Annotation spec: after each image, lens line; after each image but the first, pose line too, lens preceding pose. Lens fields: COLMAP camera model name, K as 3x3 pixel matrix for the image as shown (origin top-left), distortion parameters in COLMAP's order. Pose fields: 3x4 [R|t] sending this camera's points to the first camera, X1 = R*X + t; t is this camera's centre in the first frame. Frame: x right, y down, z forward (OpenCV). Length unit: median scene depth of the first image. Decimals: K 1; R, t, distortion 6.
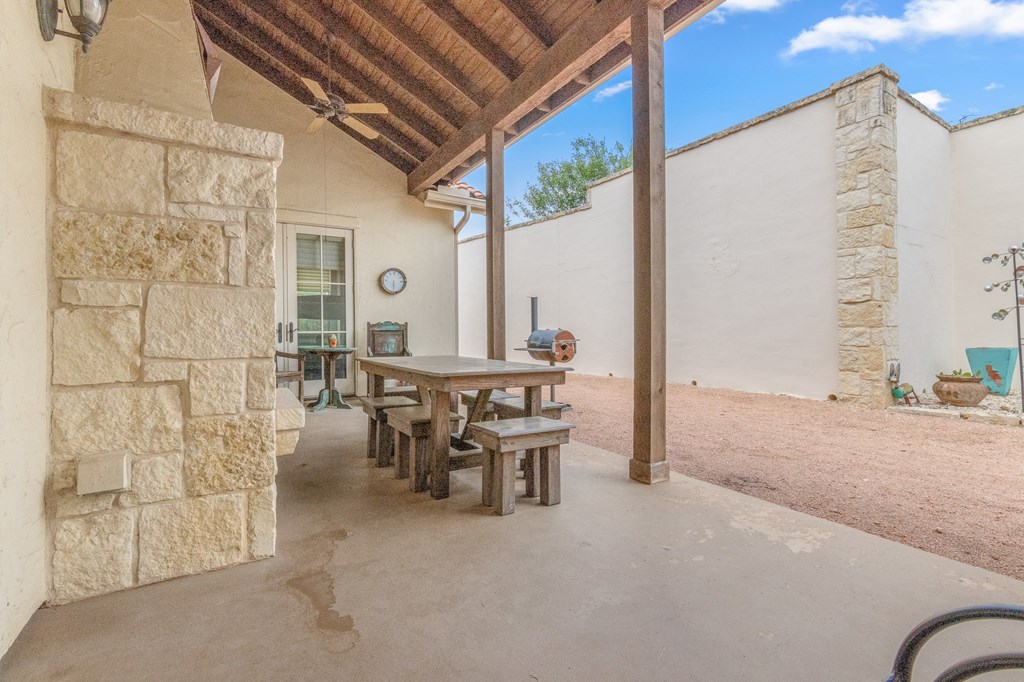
lens RADIAL K [[456.2, 0, 518.5], [0, 456.2, 328.0], [0, 0, 1]] dist [-0.003720, 0.000126]
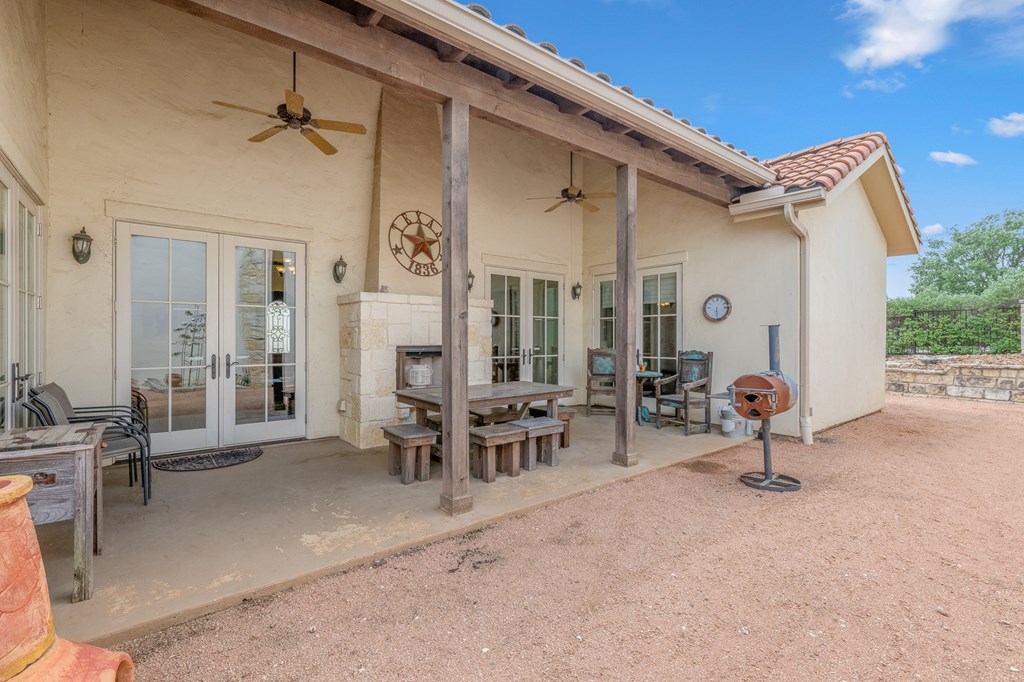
lens RADIAL K [[480.0, 0, 513.2], [0, 480.0, 334.5], [0, 0, 1]] dist [0.001853, 0.000464]
pose [[0.103607, 0.003914, -0.994611, 2.048568], [0.005437, 0.999975, 0.004502, -0.159385], [0.994603, -0.005874, 0.103583, 1.388283]]
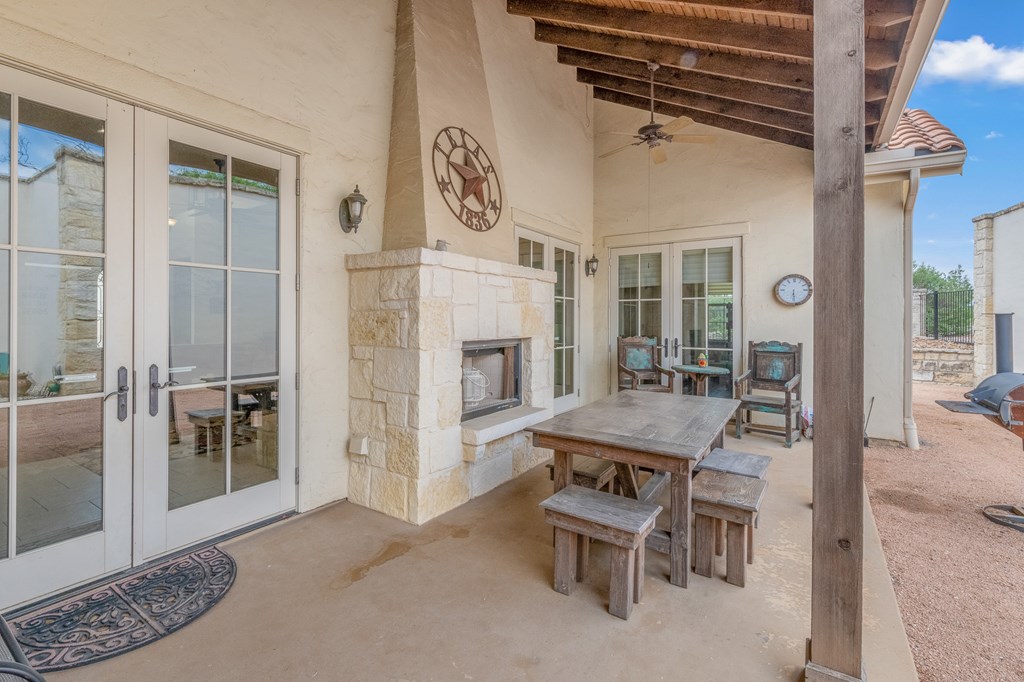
lens RADIAL K [[480.0, 0, 500.0], [0, 480.0, 316.5], [0, 0, 1]] dist [0.001853, 0.000464]
pose [[0.399519, 0.007885, -0.916691, 0.897872], [-0.002089, 0.999968, 0.007691, -0.182687], [0.916722, -0.001158, 0.399523, 0.528565]]
